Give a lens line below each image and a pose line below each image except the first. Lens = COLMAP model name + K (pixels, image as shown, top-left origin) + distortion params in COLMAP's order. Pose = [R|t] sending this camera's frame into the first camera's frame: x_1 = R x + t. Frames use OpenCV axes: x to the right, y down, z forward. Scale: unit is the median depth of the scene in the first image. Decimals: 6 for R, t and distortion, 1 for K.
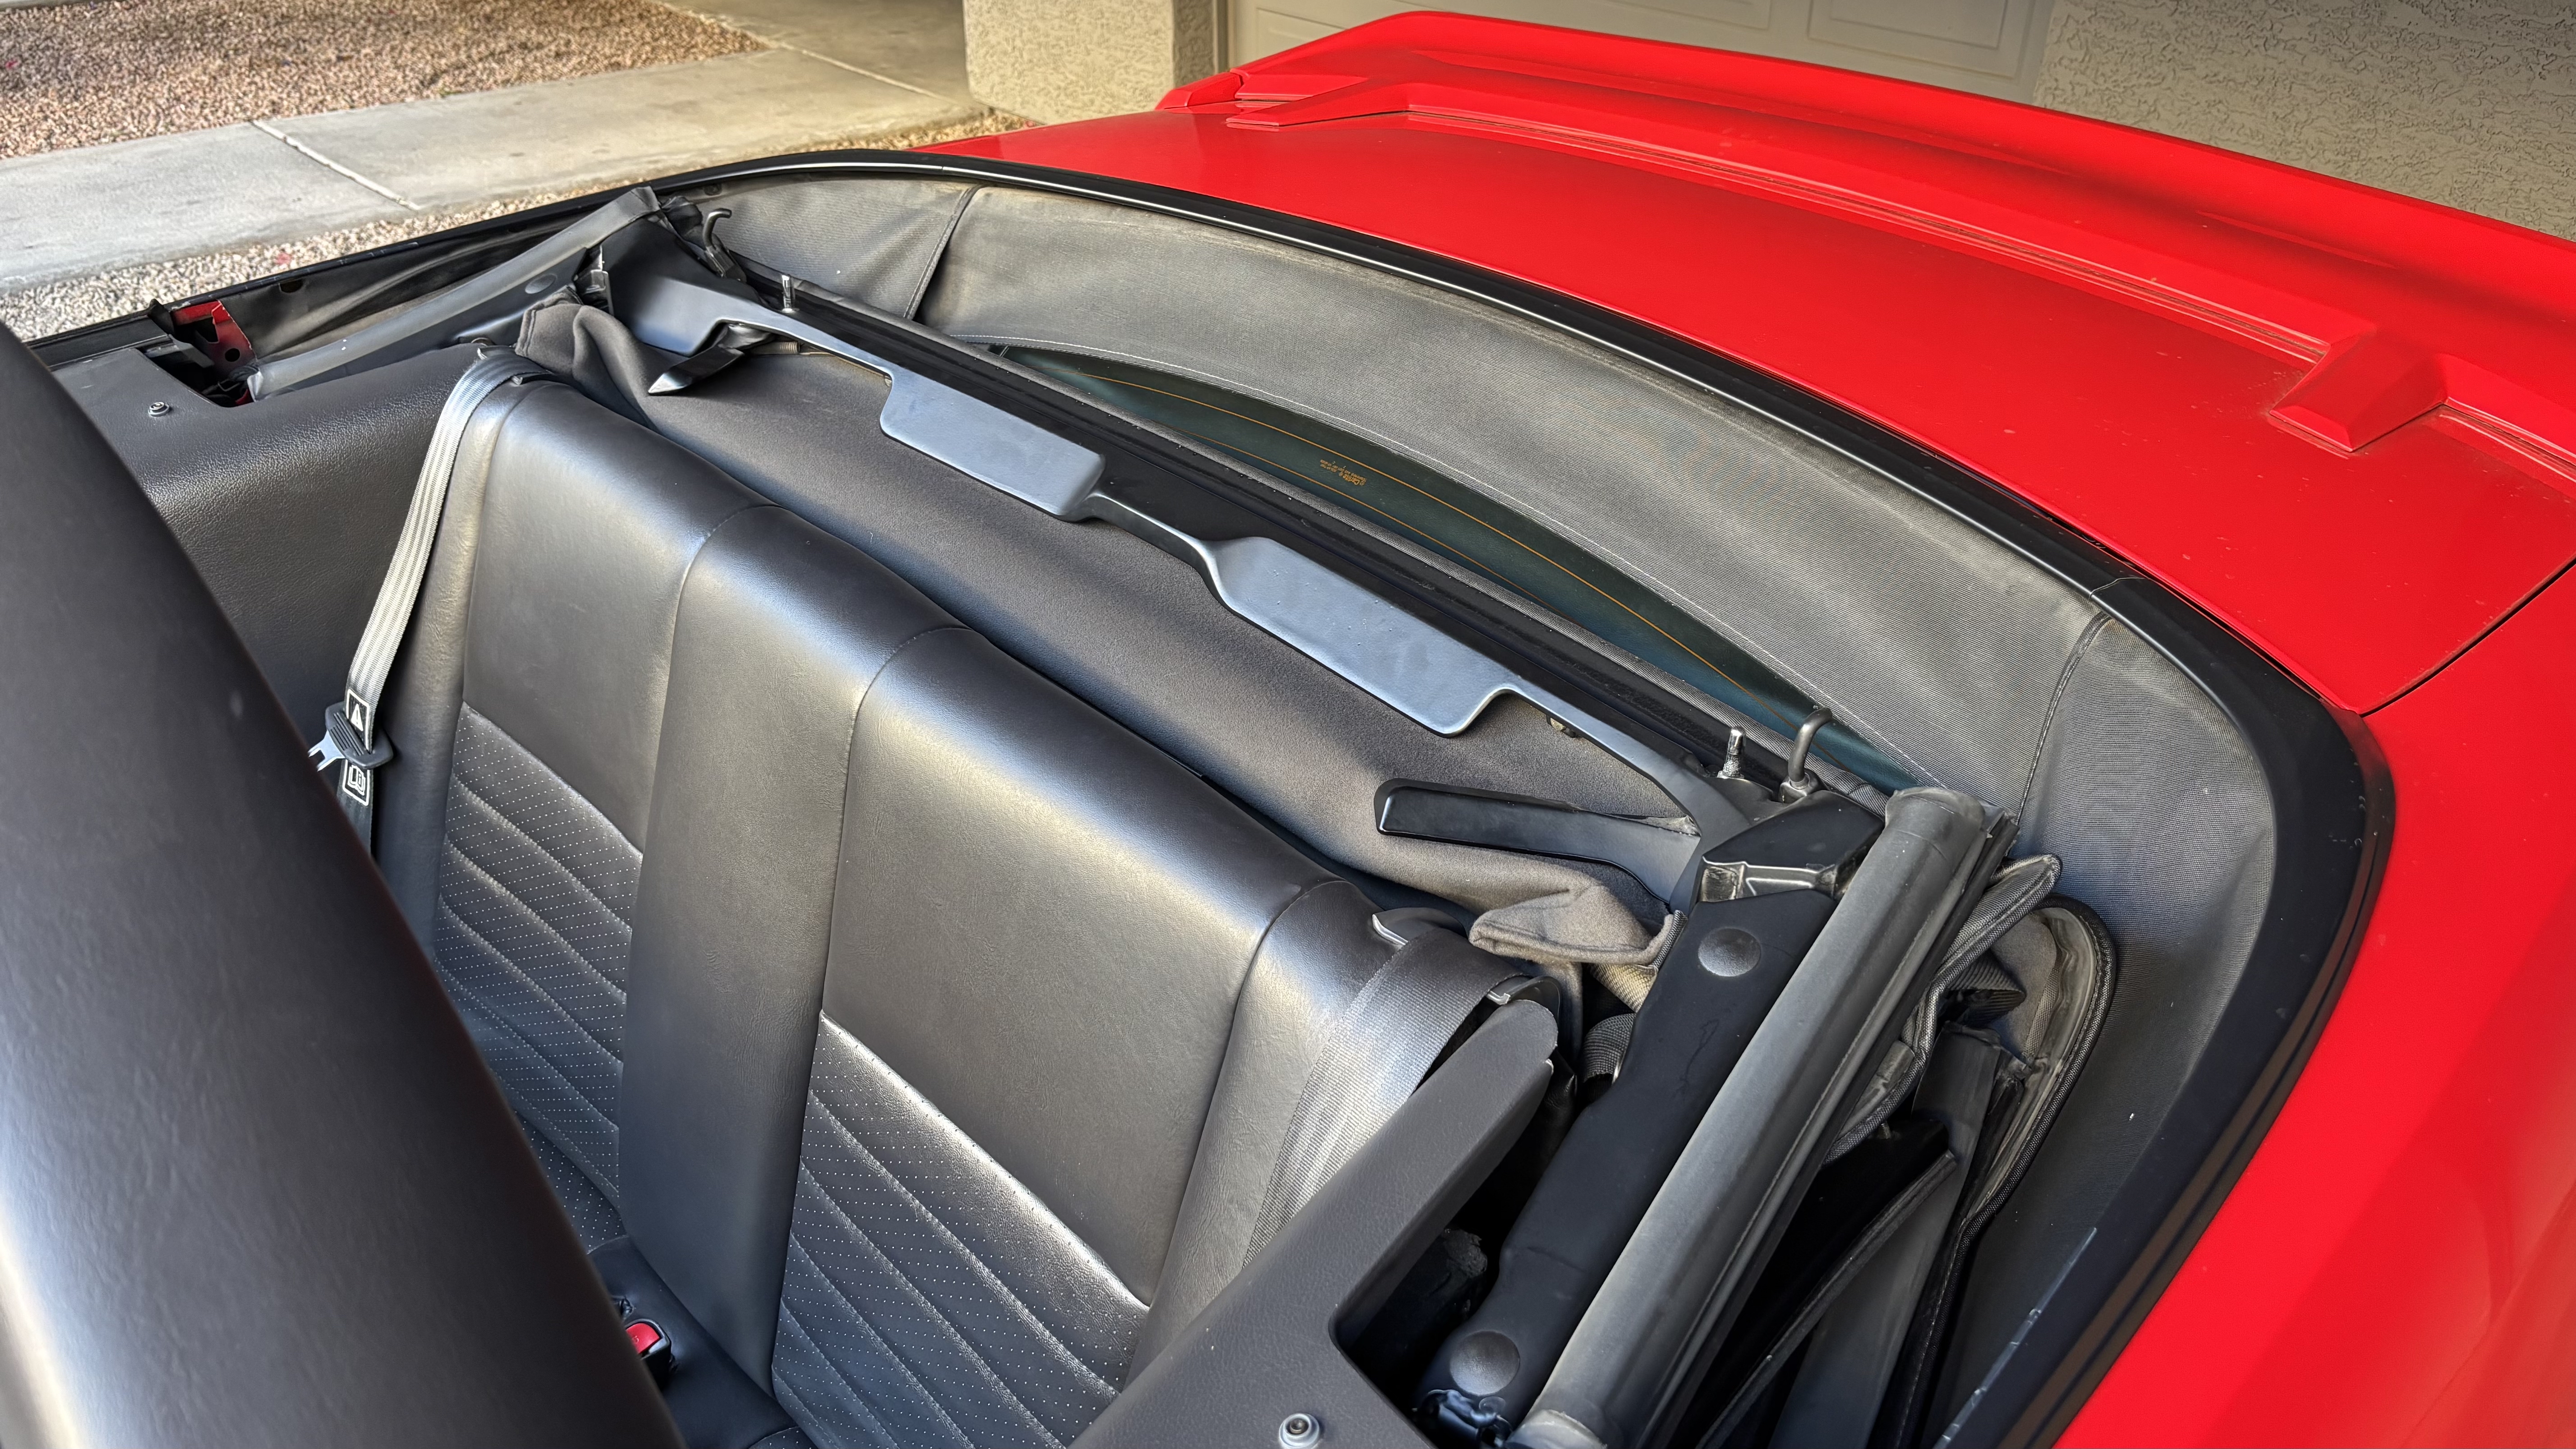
lens RADIAL K [[1940.4, 0, 1288.0], [0, 1940.4, 724.5], [0, 0, 1]] dist [0.026056, -0.032927]
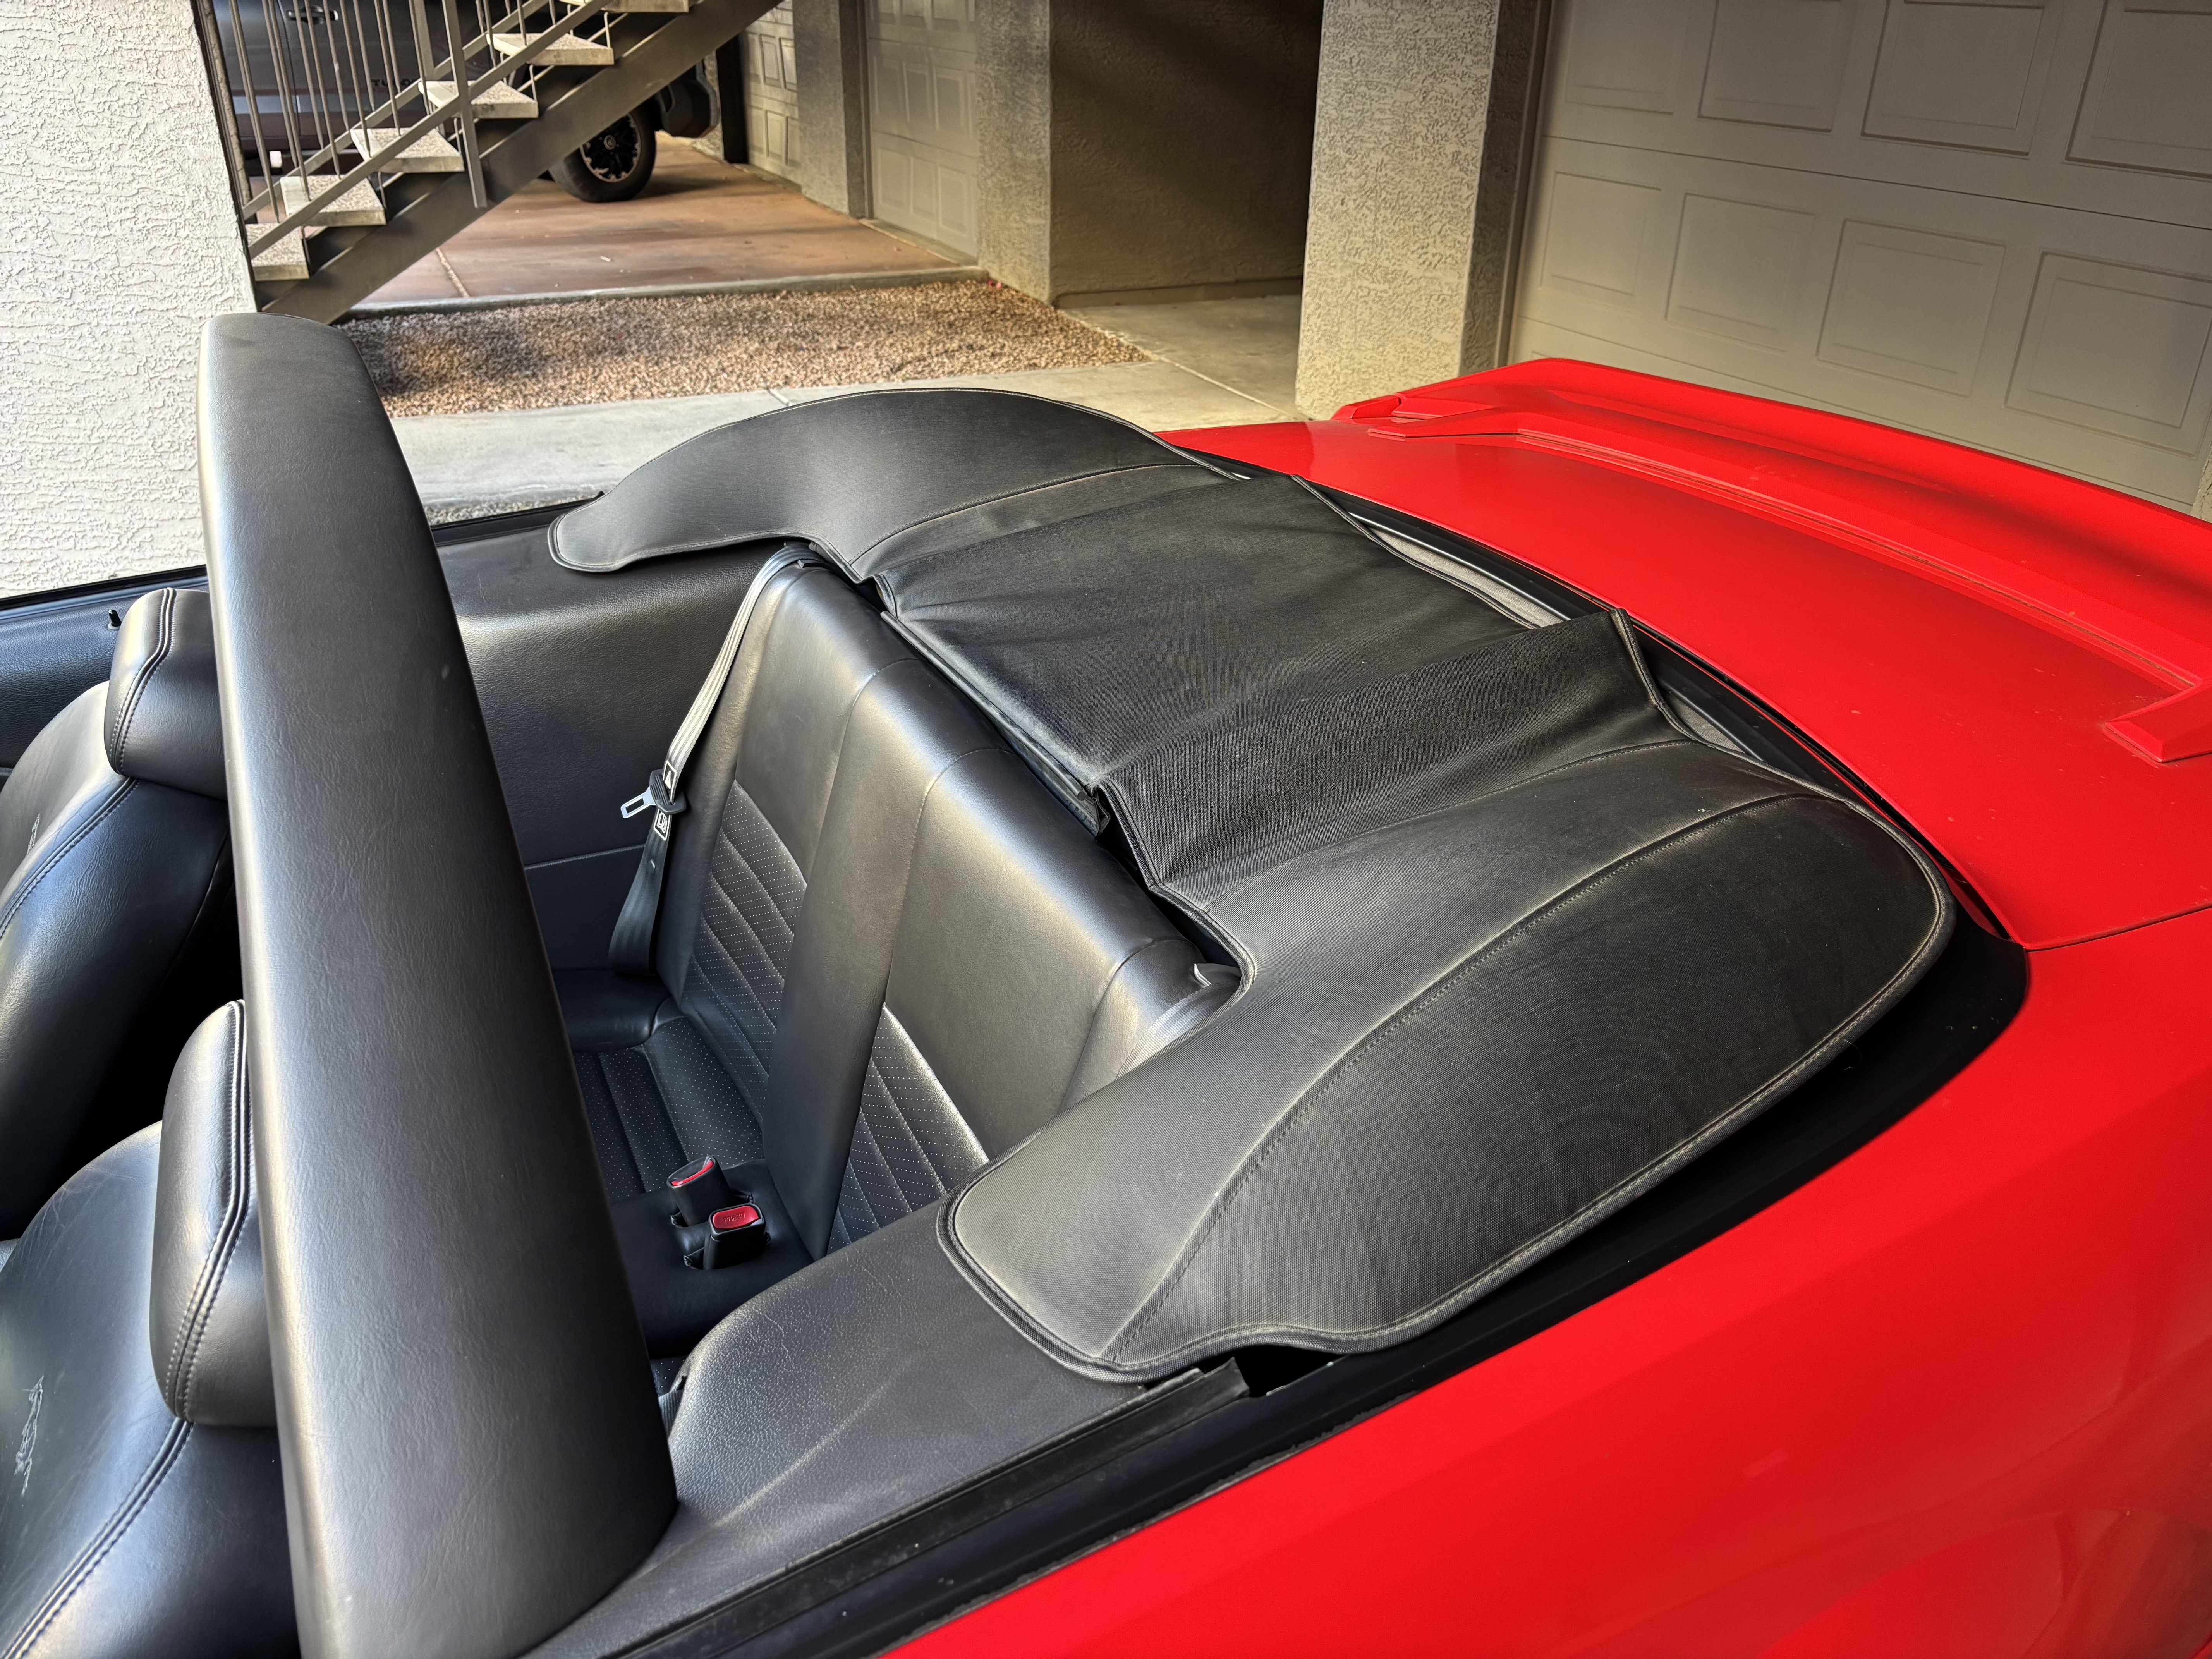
lens RADIAL K [[1659.9, 0, 1107.3], [0, 1659.9, 838.5], [0, 0, 1]] dist [0.008080, 0.004848]
pose [[0.954893, 0.138602, -0.262619, 0.118360], [-0.154408, 0.987180, -0.040431, 0.027014], [0.253648, 0.079158, 0.964052, -0.081986]]
